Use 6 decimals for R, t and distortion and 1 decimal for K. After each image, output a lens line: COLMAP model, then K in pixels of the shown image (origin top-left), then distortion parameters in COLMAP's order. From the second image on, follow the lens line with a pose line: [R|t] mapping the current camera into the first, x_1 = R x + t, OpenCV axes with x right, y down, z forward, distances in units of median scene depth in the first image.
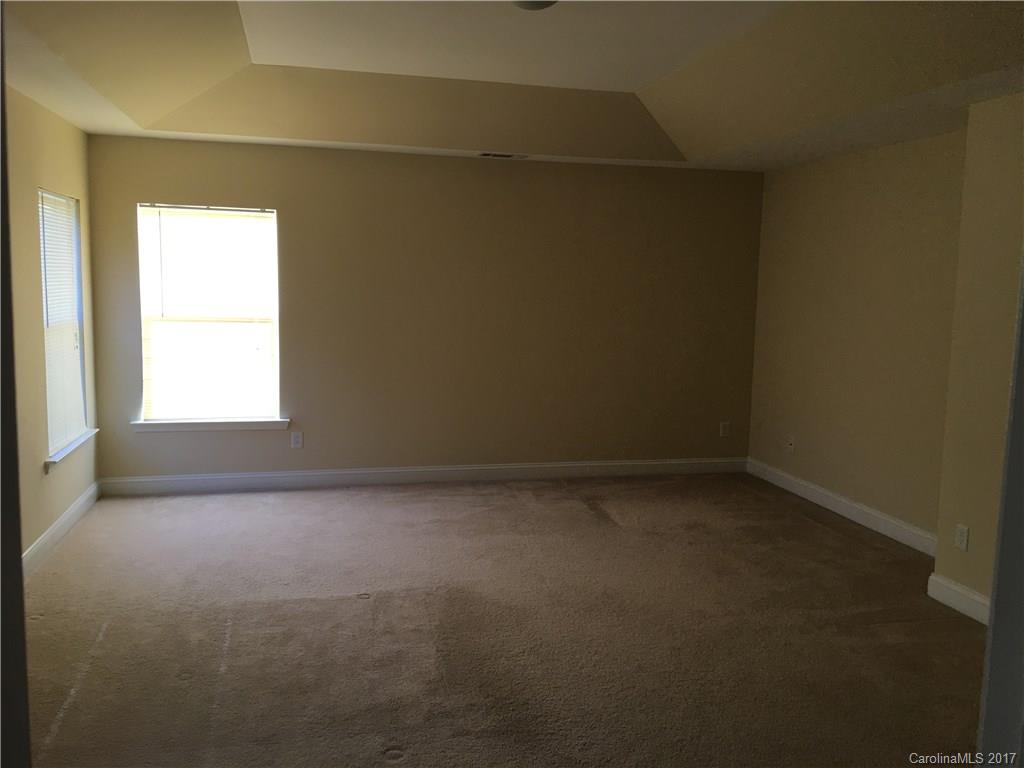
lens RADIAL K [[870.6, 0, 518.8], [0, 870.6, 381.6], [0, 0, 1]] dist [0.074291, -0.091385]
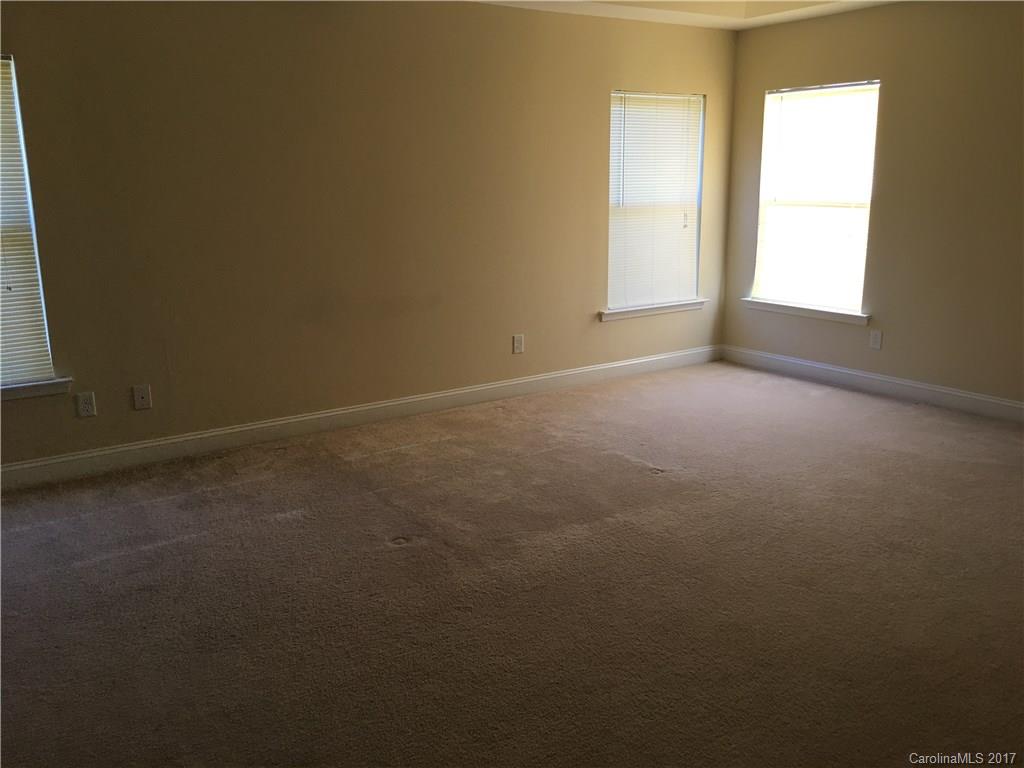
lens RADIAL K [[870.6, 0, 518.8], [0, 870.6, 381.6], [0, 0, 1]] dist [0.074291, -0.091385]
pose [[0.378458, 0.192297, -0.905423, 0.469775], [-0.093234, 0.981127, 0.169404, -0.011086], [0.920911, 0.020303, 0.389244, 0.314931]]
